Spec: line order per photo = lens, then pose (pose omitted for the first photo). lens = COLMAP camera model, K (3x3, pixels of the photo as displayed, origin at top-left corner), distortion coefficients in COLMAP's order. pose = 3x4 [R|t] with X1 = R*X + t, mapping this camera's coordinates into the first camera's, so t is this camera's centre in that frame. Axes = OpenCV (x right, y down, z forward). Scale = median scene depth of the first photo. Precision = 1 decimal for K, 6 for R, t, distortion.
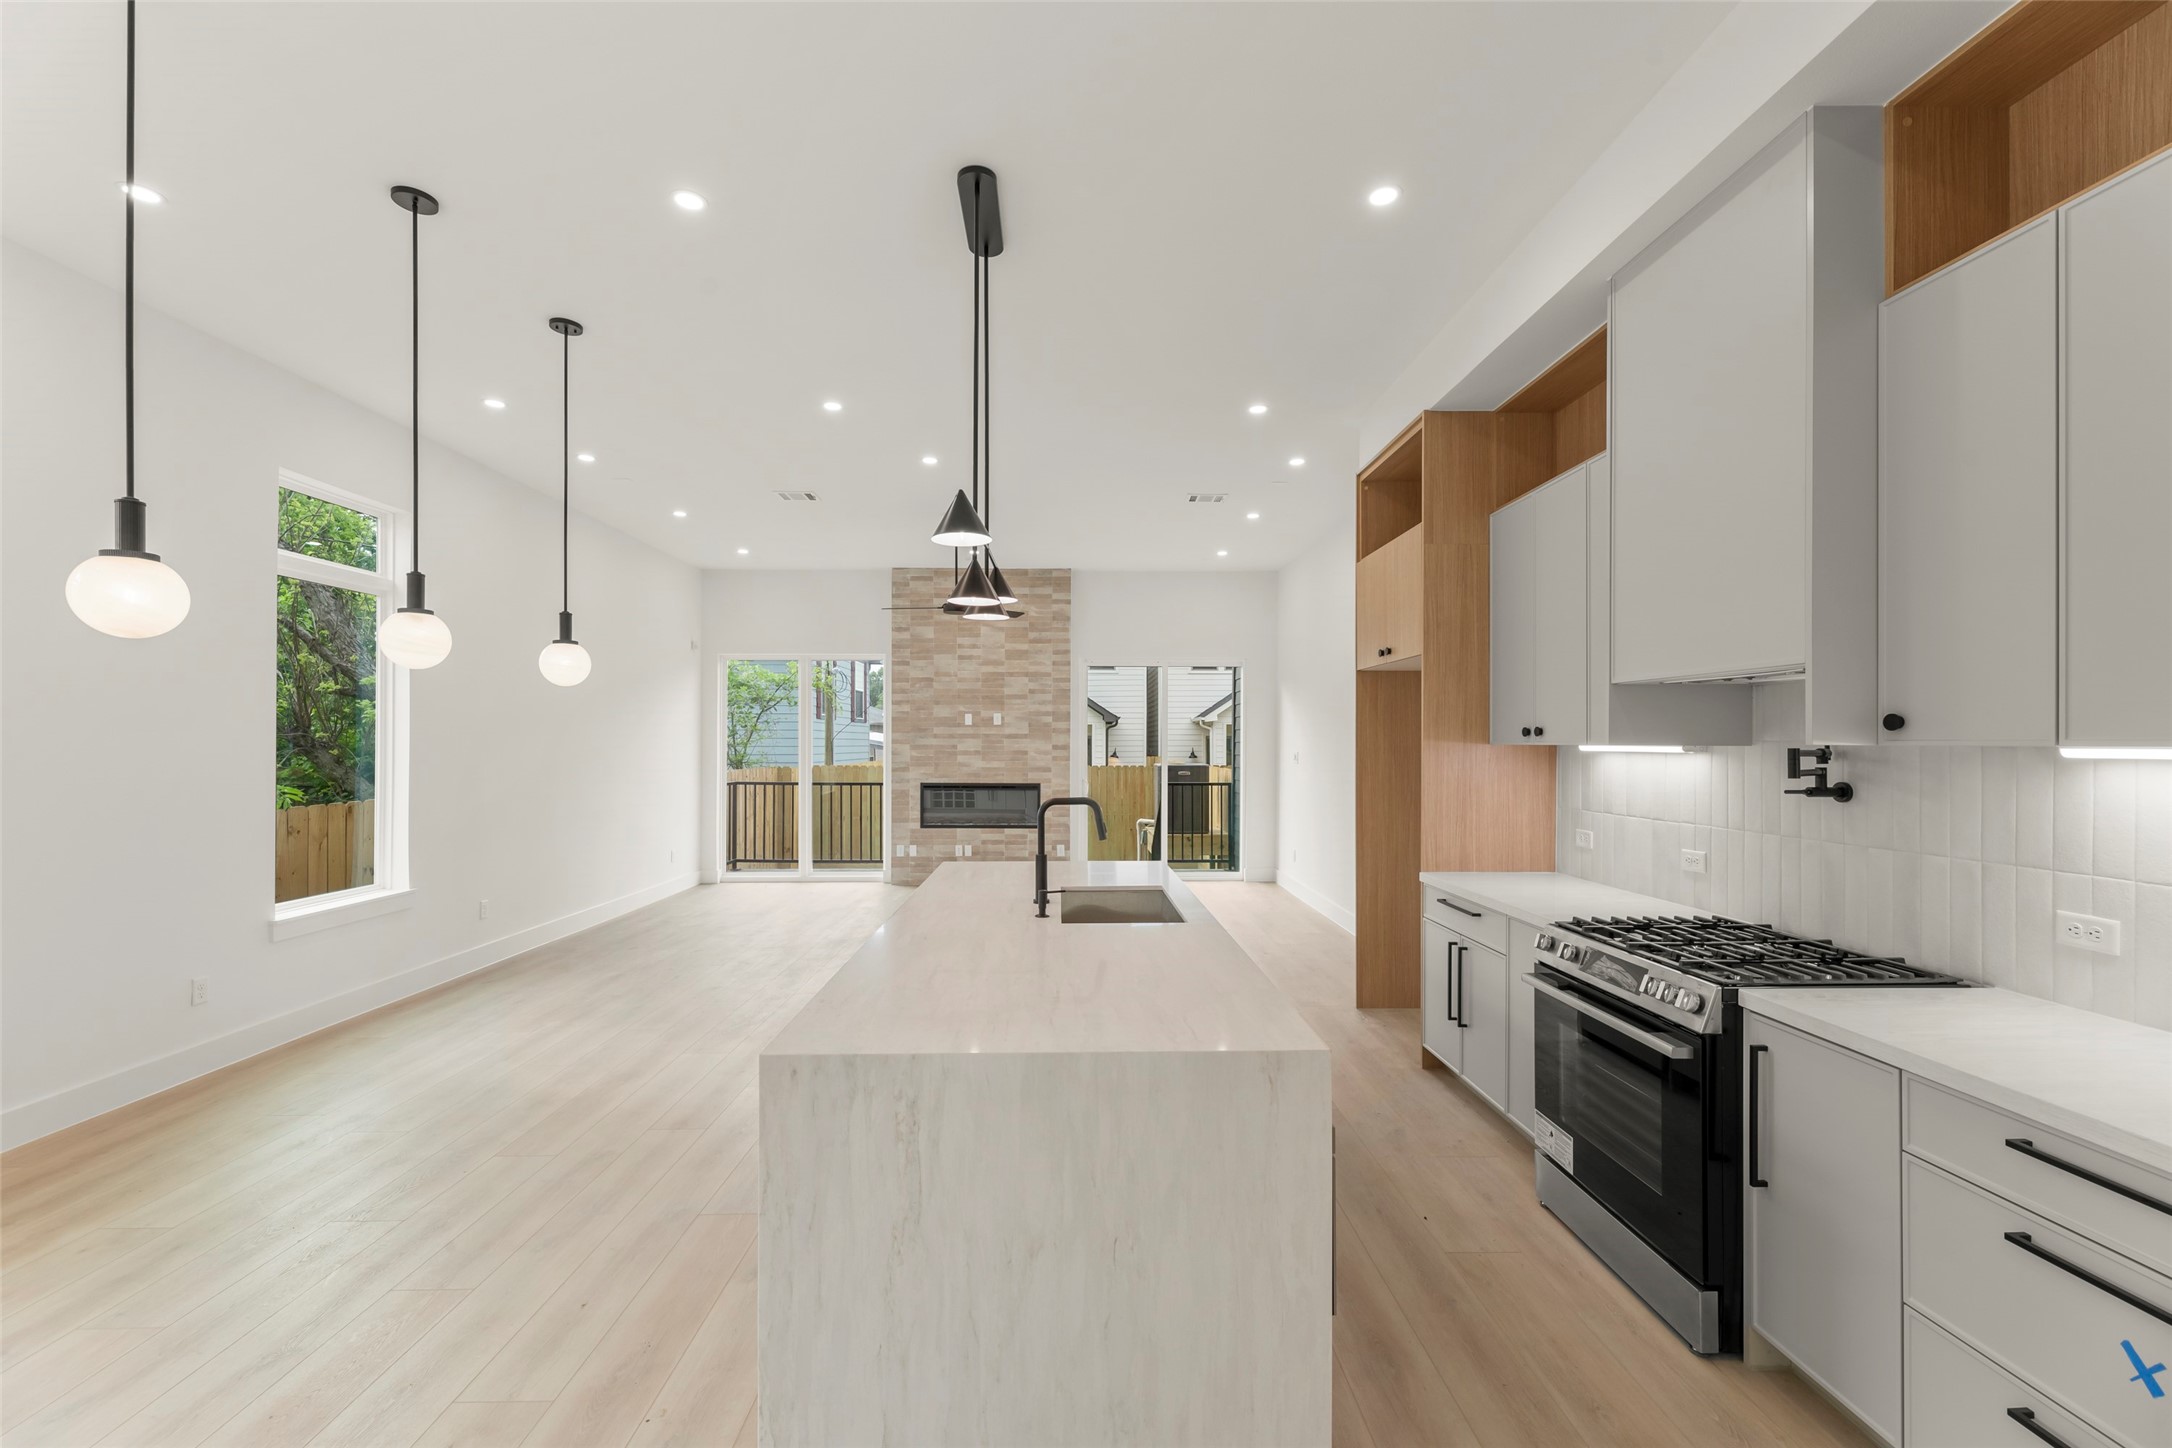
lens RADIAL K [[883.8, 0, 1074.1], [0, 883.8, 739.4], [0, 0, 1]] dist [0.003692, -0.000996]
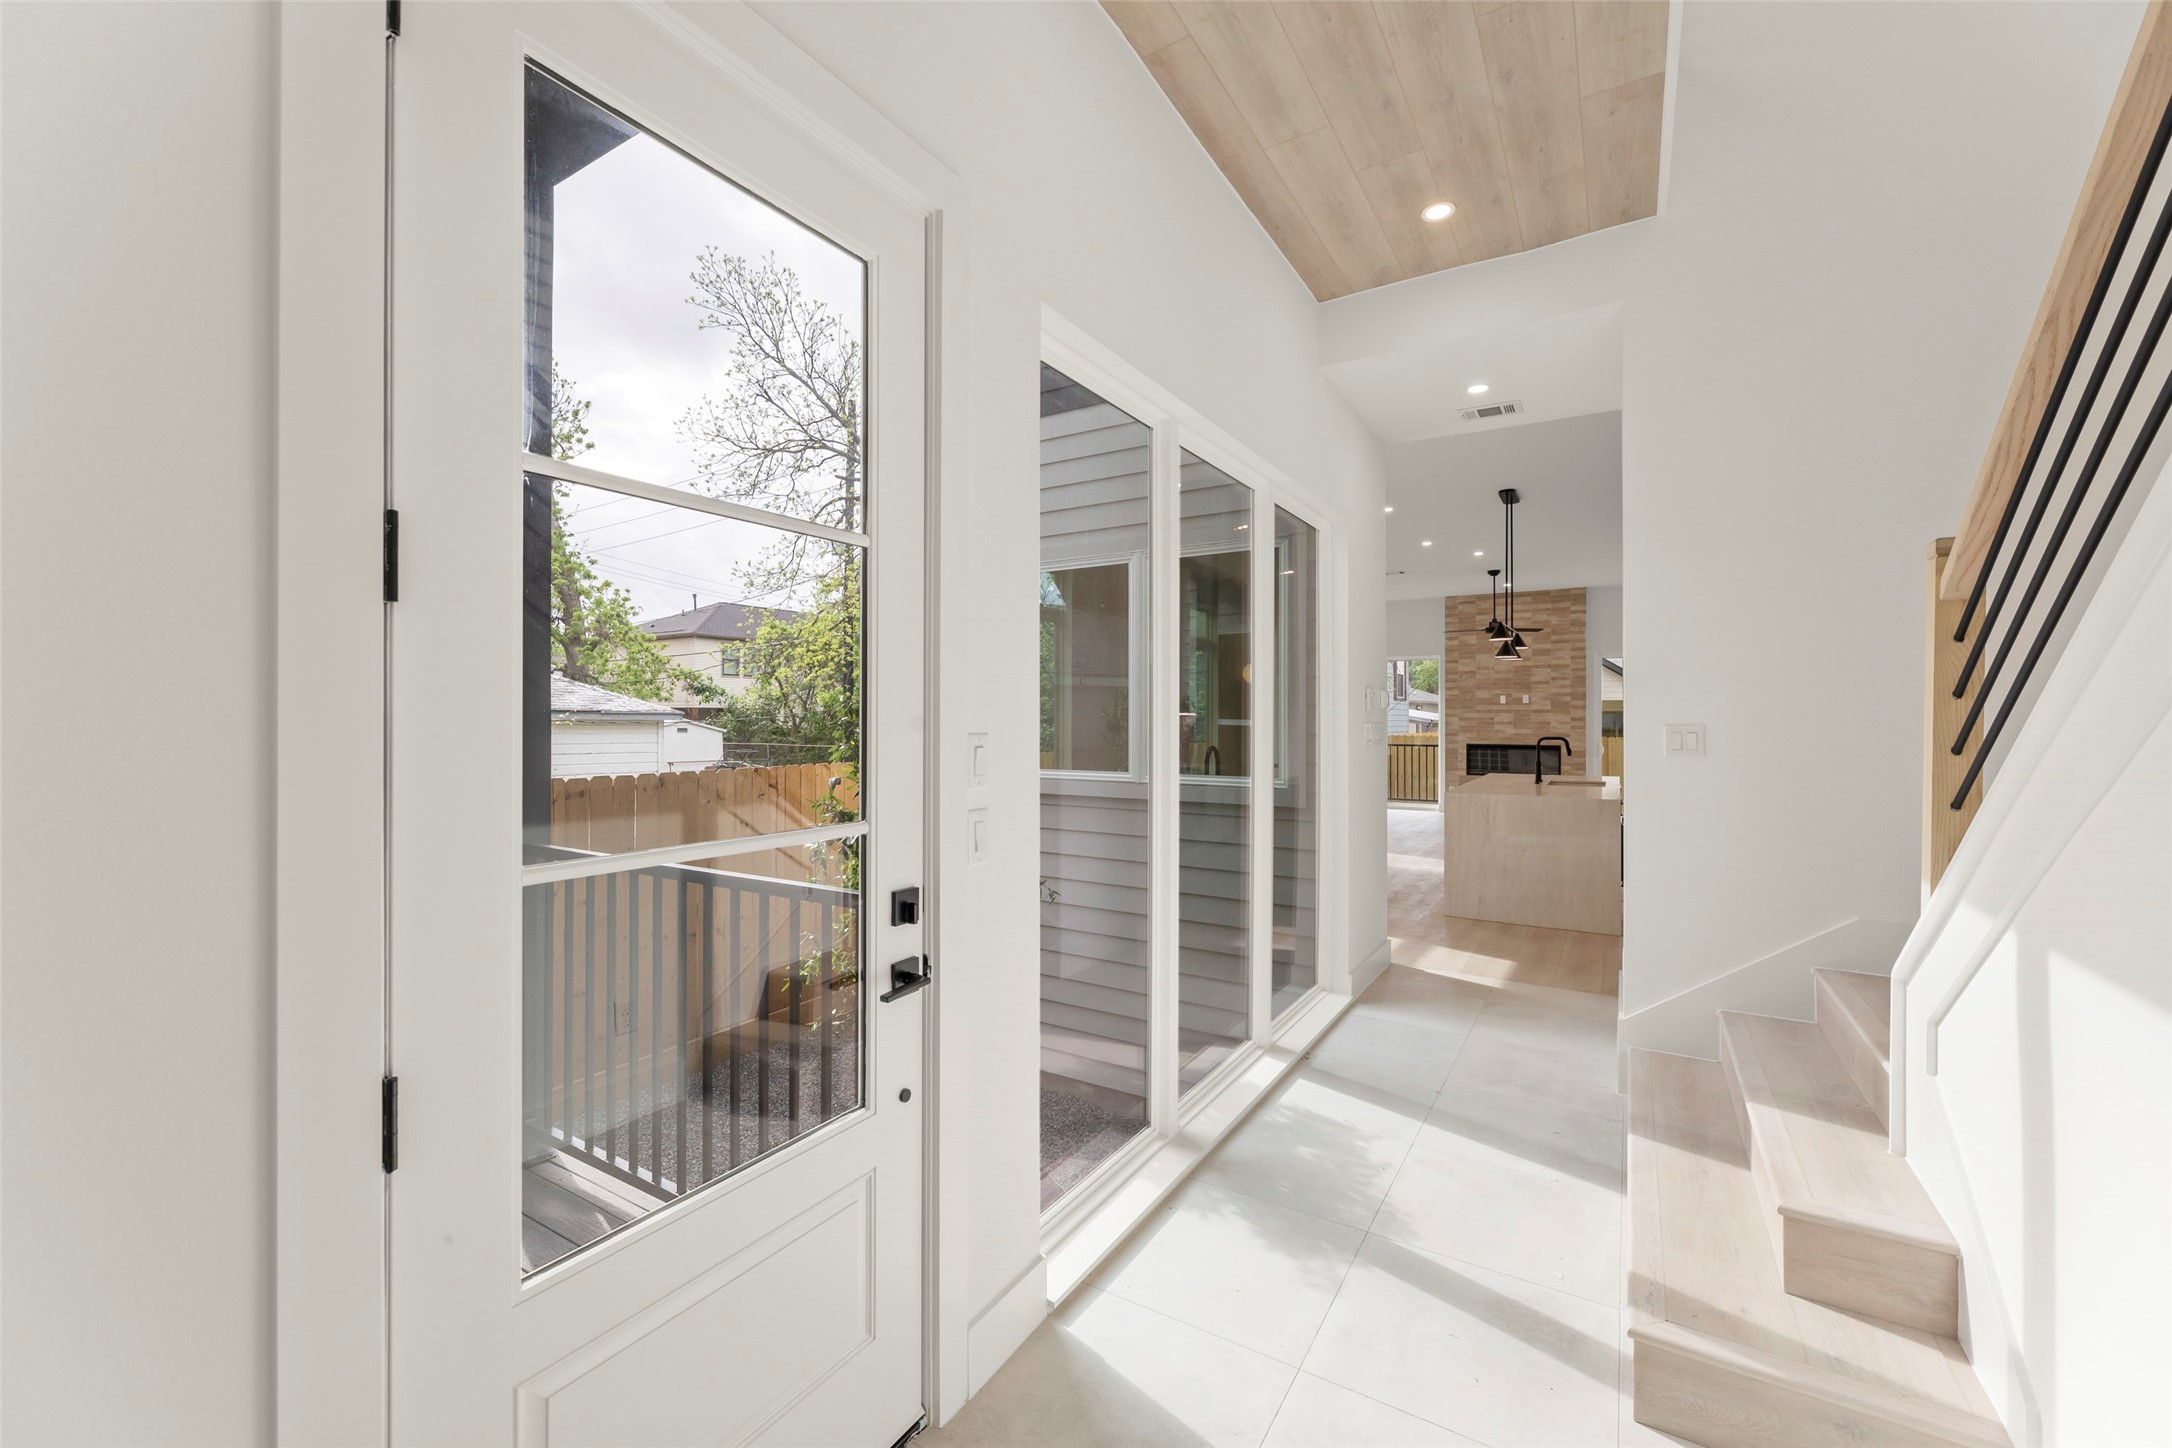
lens RADIAL K [[883.8, 0, 1077.6], [0, 883.8, 721.1], [0, 0, 1]] dist [0.003692, -0.000996]
pose [[0.833433, -0.000372, -0.552621, 0.095940], [0.002551, 0.999992, 0.003174, 0.005605], [0.552615, -0.004055, 0.833427, -0.559625]]
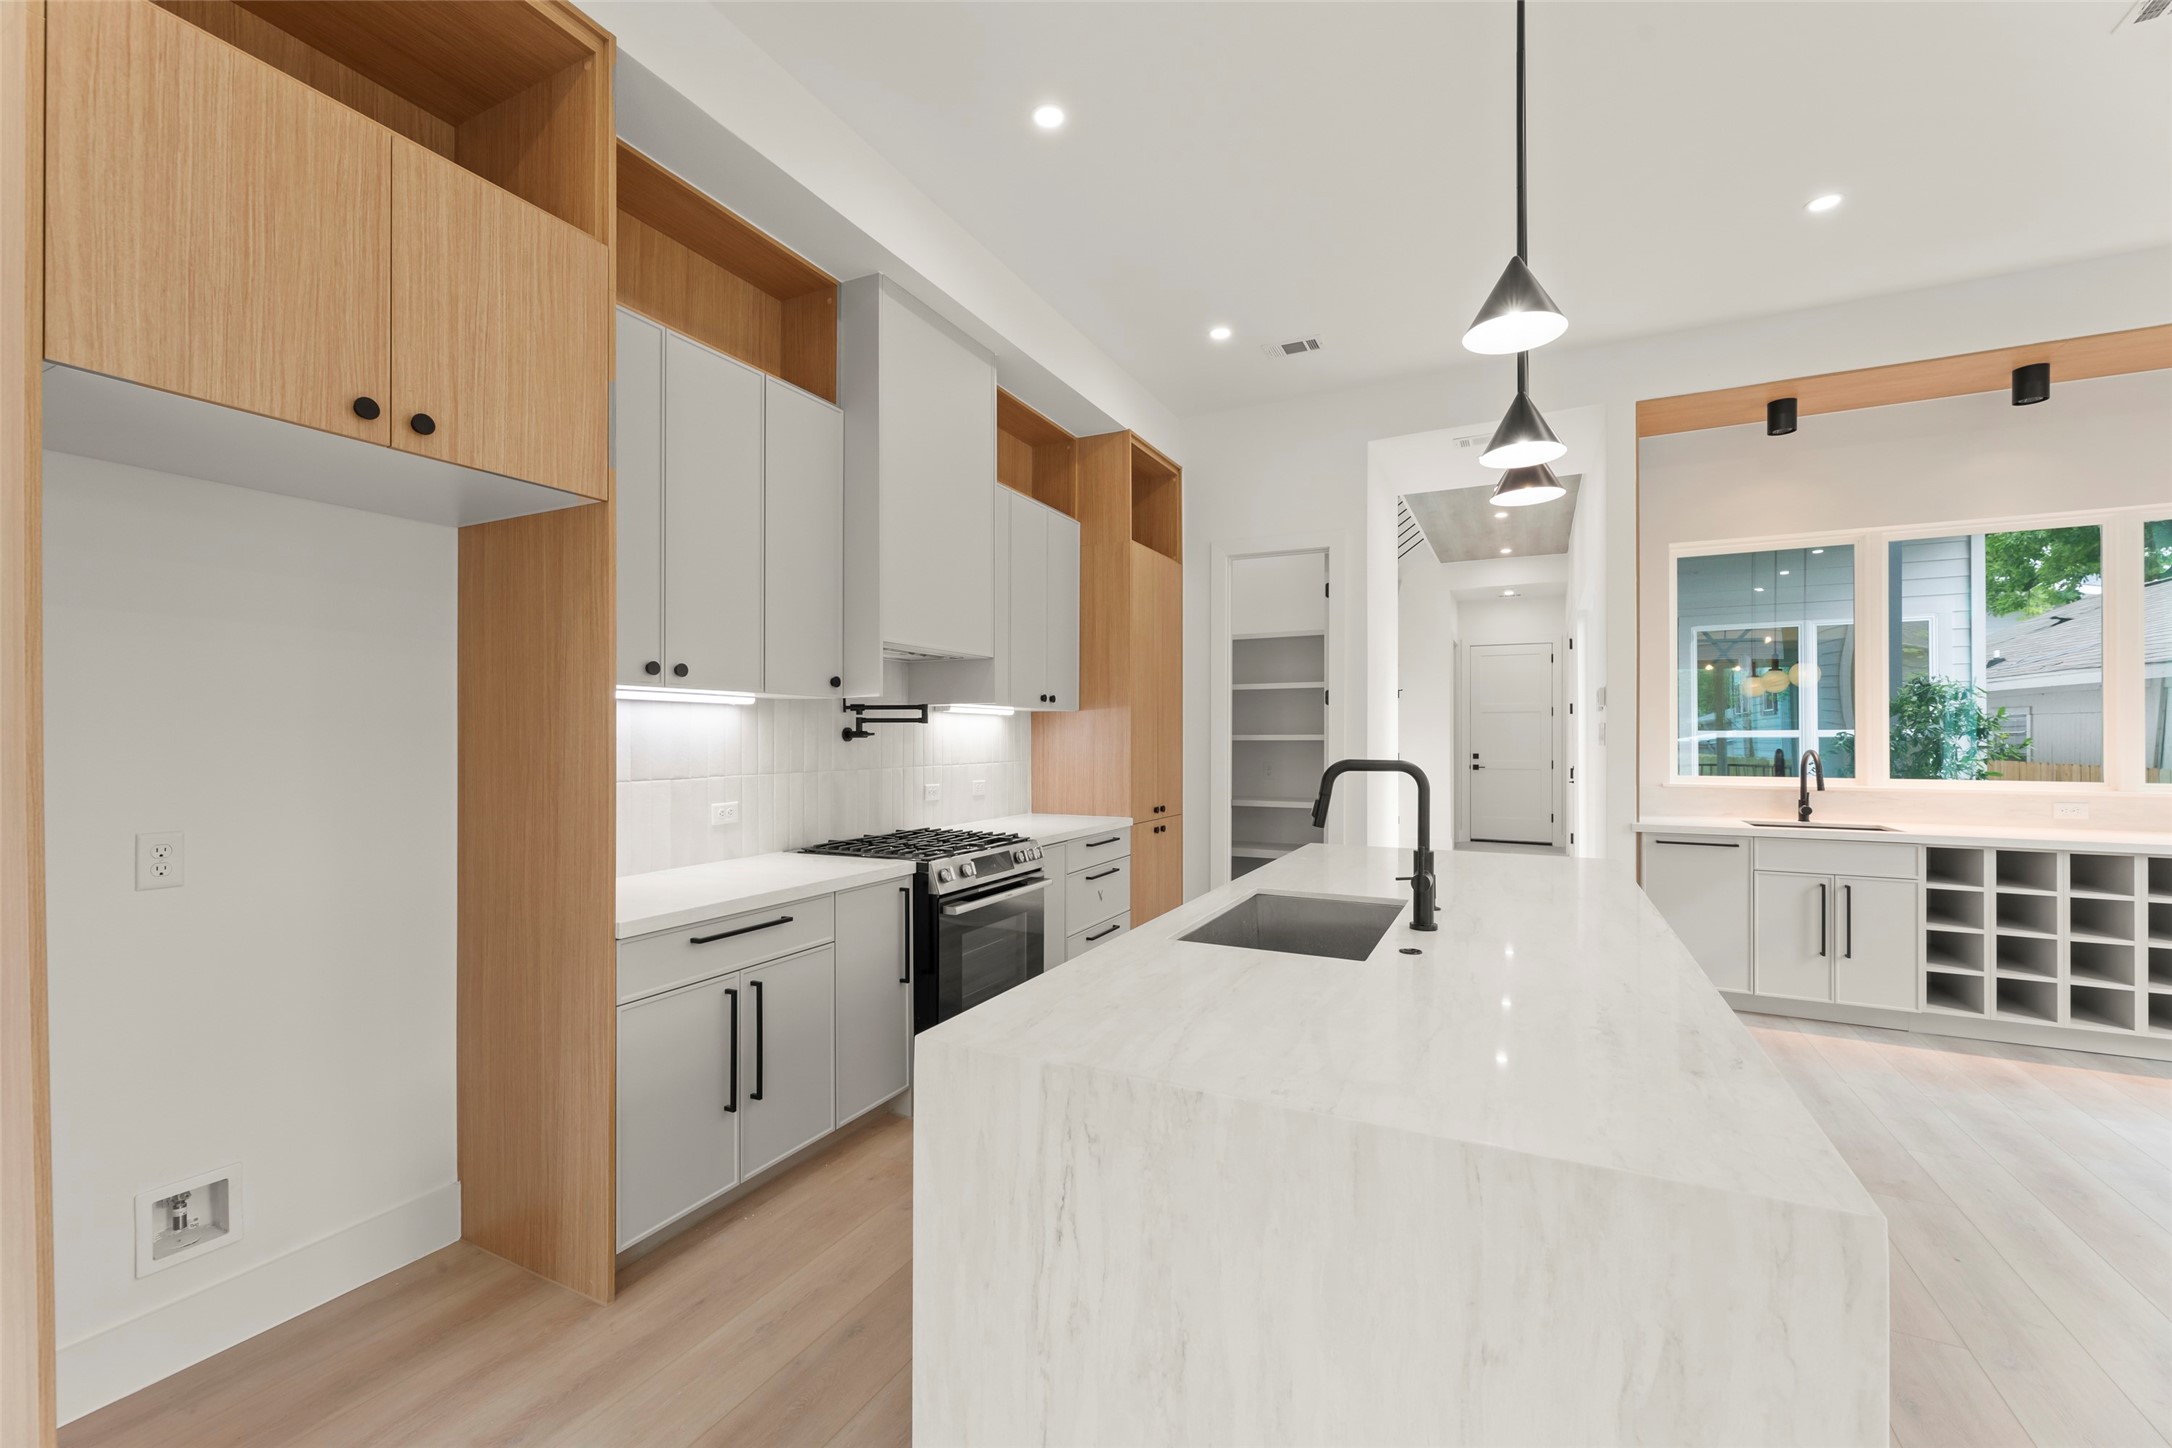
lens RADIAL K [[883.8, 0, 1063.1], [0, 883.8, 727.2], [0, 0, 1]] dist [0.003692, -0.000996]
pose [[-0.876139, -0.000053, 0.482058, -0.070766], [-0.006262, 0.999917, -0.011273, 0.030853], [-0.482017, -0.012895, -0.876067, 1.052861]]
